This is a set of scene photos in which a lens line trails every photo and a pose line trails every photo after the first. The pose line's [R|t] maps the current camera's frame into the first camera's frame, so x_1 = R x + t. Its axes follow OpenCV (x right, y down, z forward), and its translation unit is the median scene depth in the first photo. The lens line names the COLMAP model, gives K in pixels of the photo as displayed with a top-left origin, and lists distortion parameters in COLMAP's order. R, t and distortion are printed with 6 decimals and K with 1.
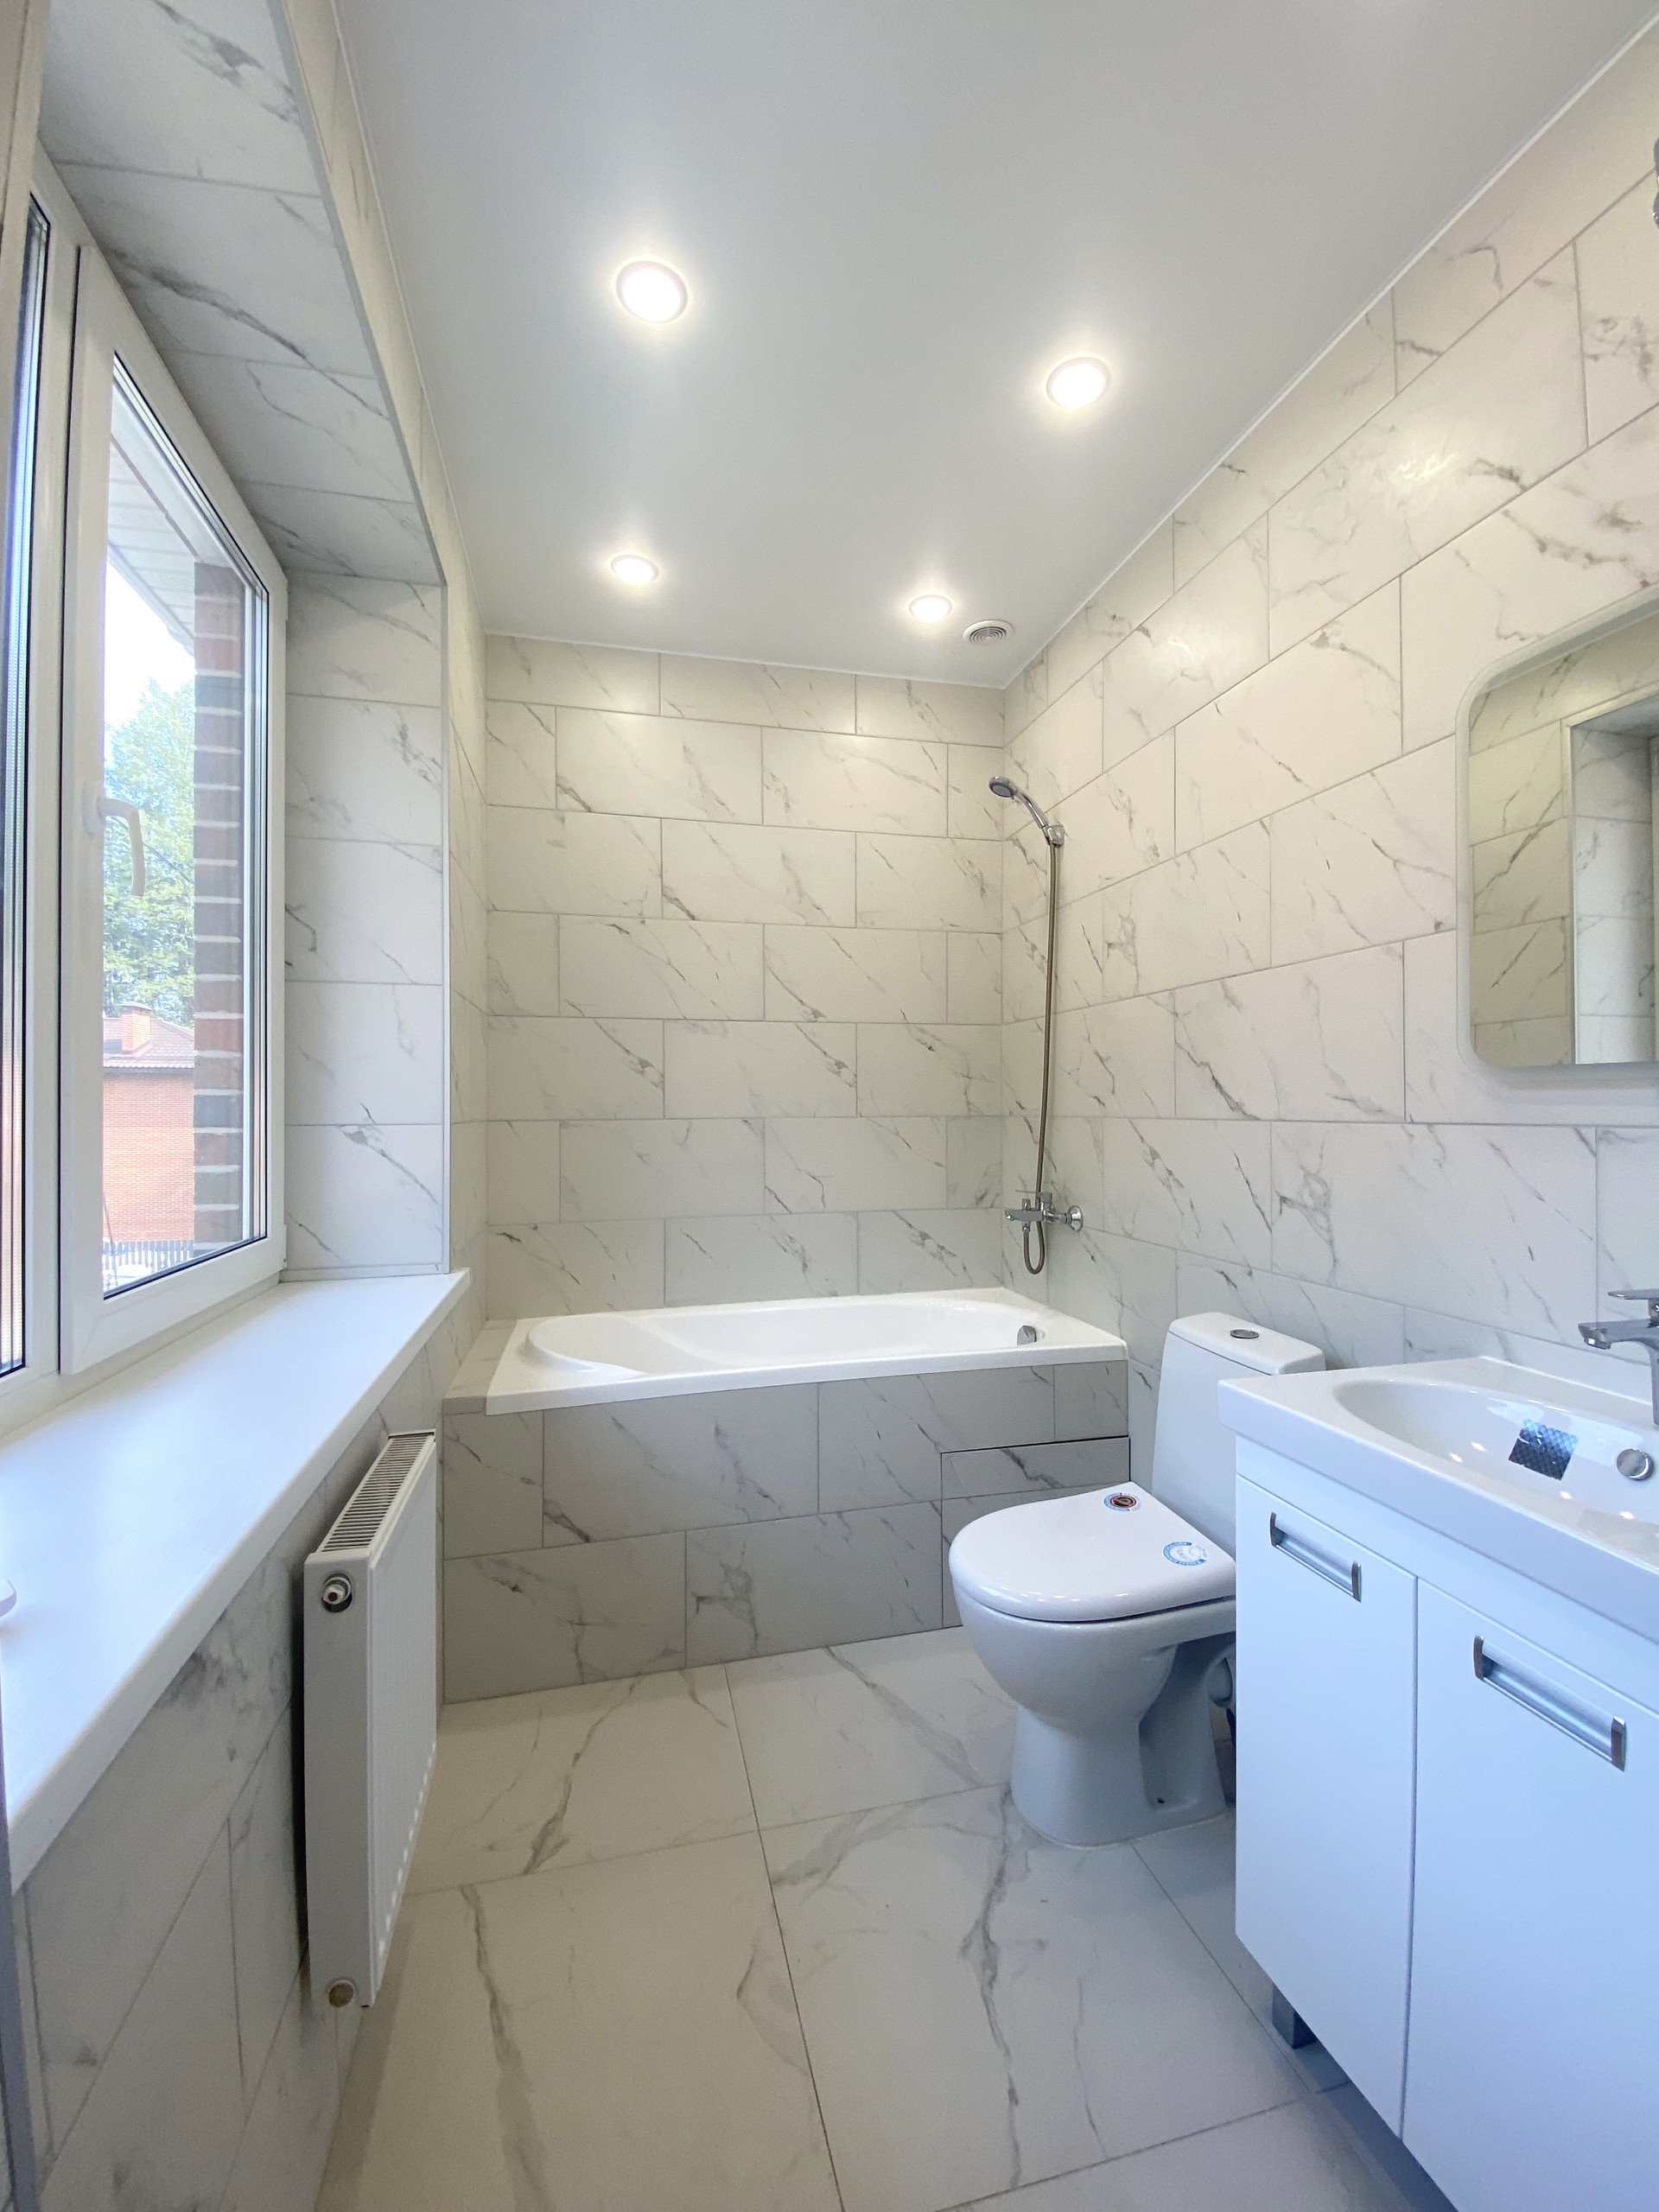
lens RADIAL K [[893.6, 0, 832.9], [0, 893.6, 1100.0], [0, 0, 1]] dist [0.044609, -0.042467]
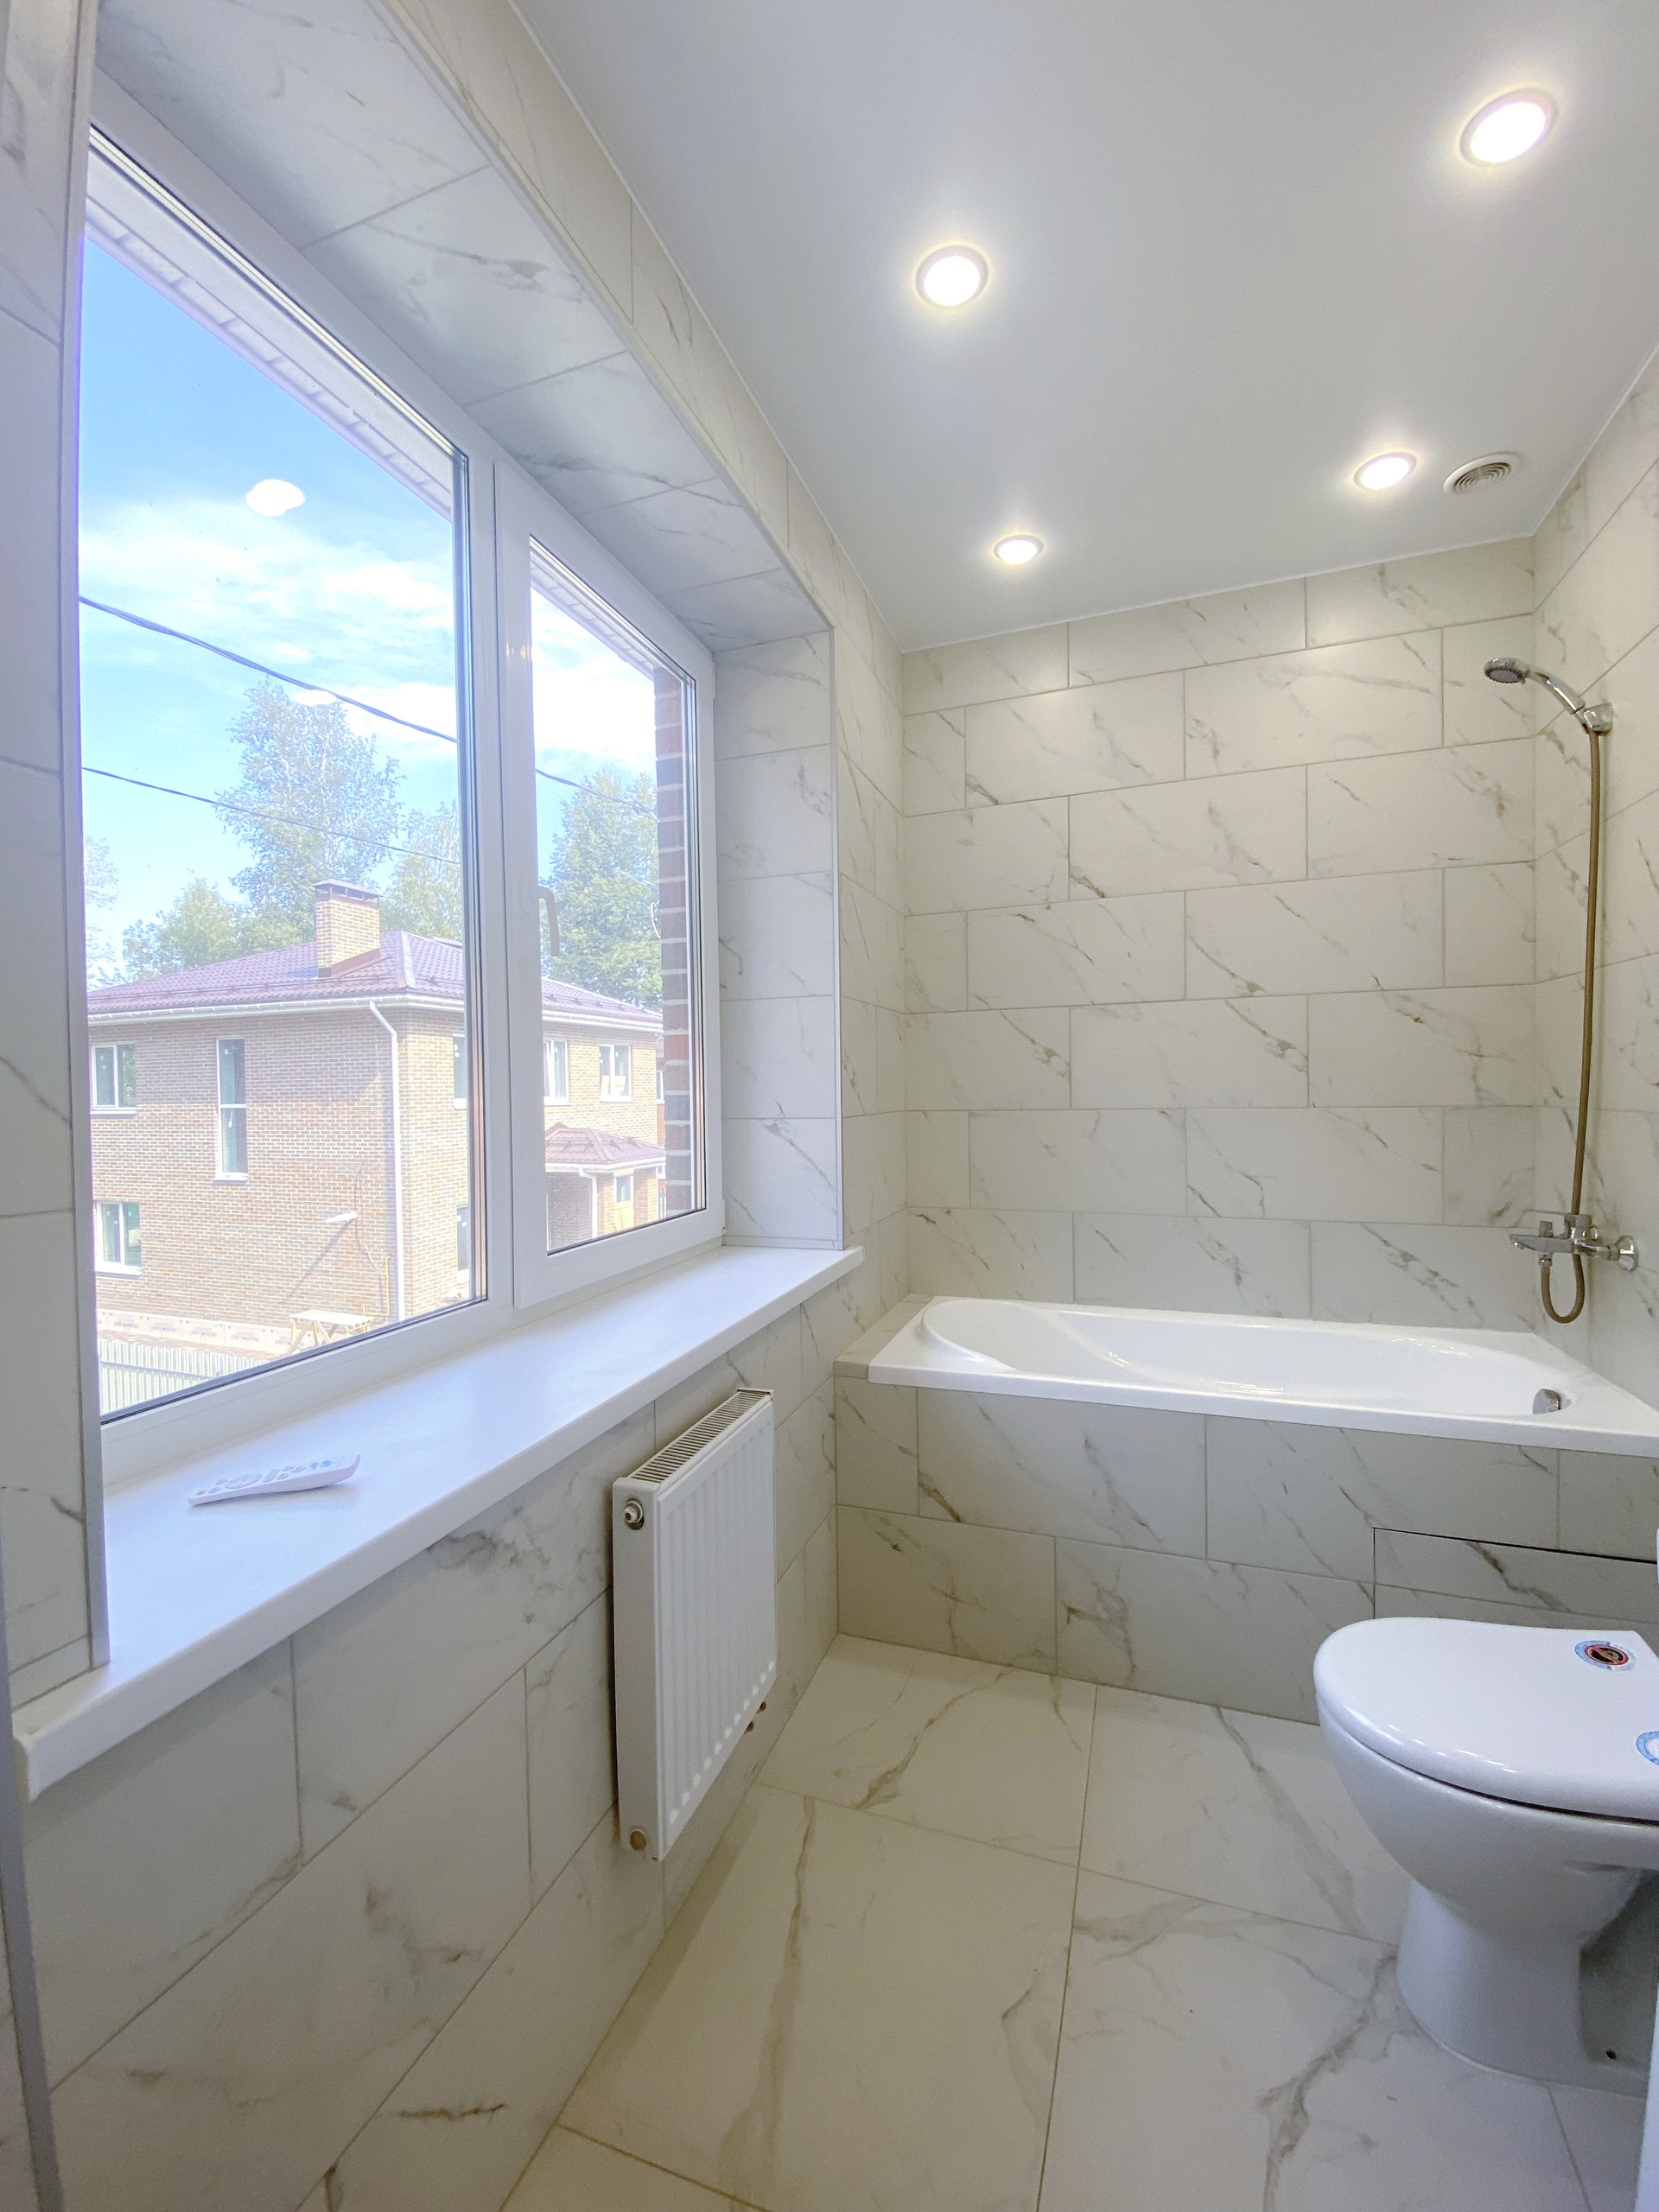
lens RADIAL K [[893.6, 0, 832.9], [0, 893.6, 1100.0], [0, 0, 1]] dist [0.044609, -0.042467]
pose [[0.832343, -0.000094, -0.554260, 0.148289], [0.016791, 0.999545, 0.025045, -0.019511], [0.554006, -0.030153, 0.831967, 0.057257]]
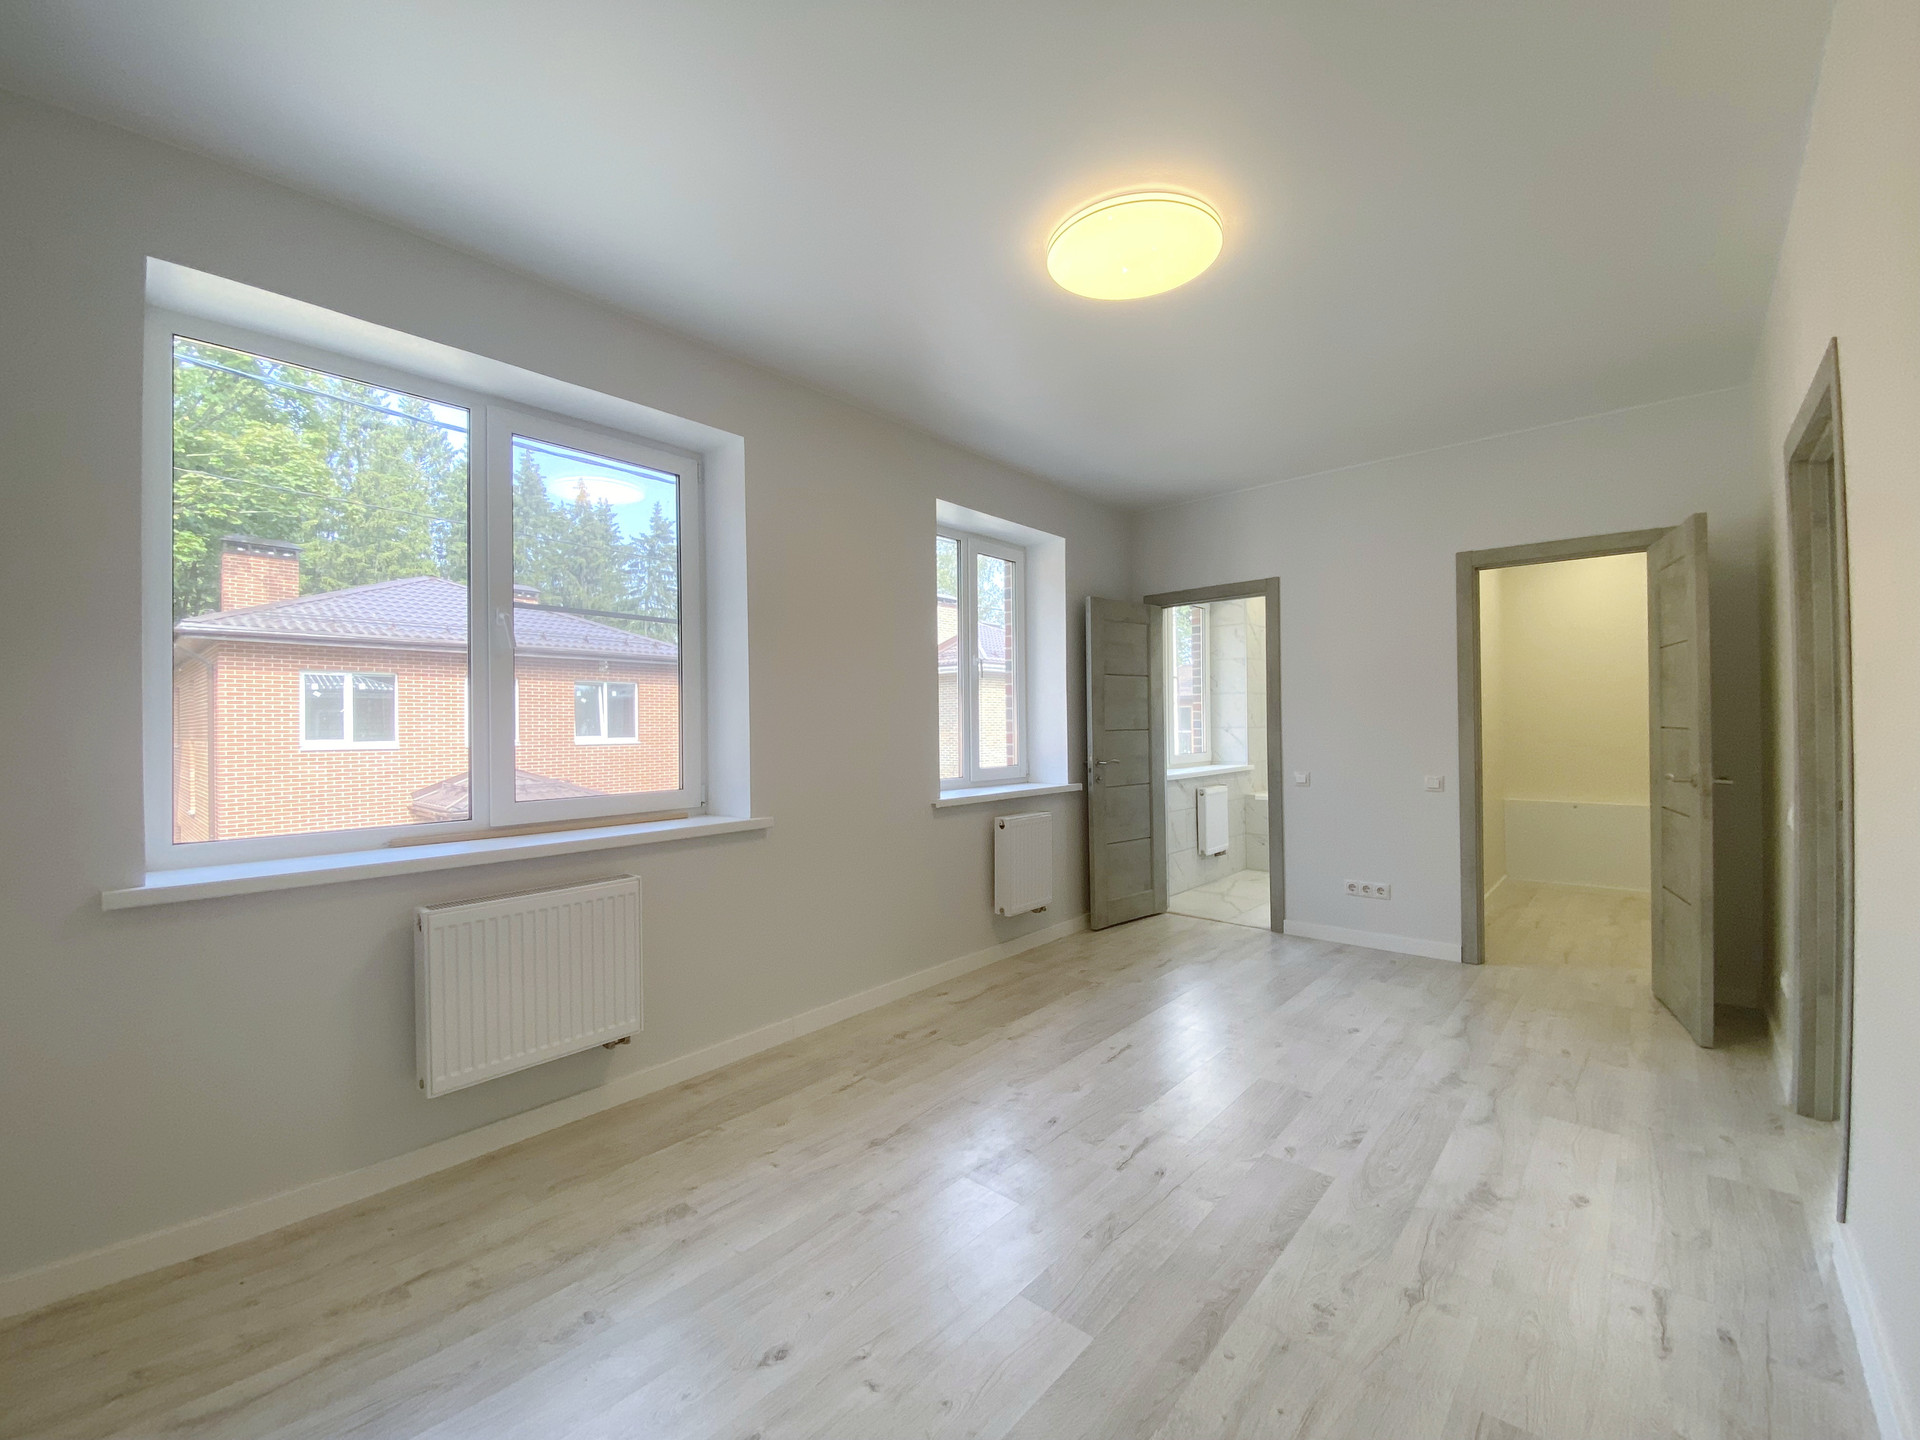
lens RADIAL K [[788.0, 0, 973.4], [0, 788.0, 717.6], [0, 0, 1]] dist [0.037707, -0.021198]
pose [[0.592166, -0.008141, -0.805775, 1.275676], [0.012775, 0.999918, -0.000715, -0.008437], [0.805715, -0.009870, 0.592222, -1.535890]]
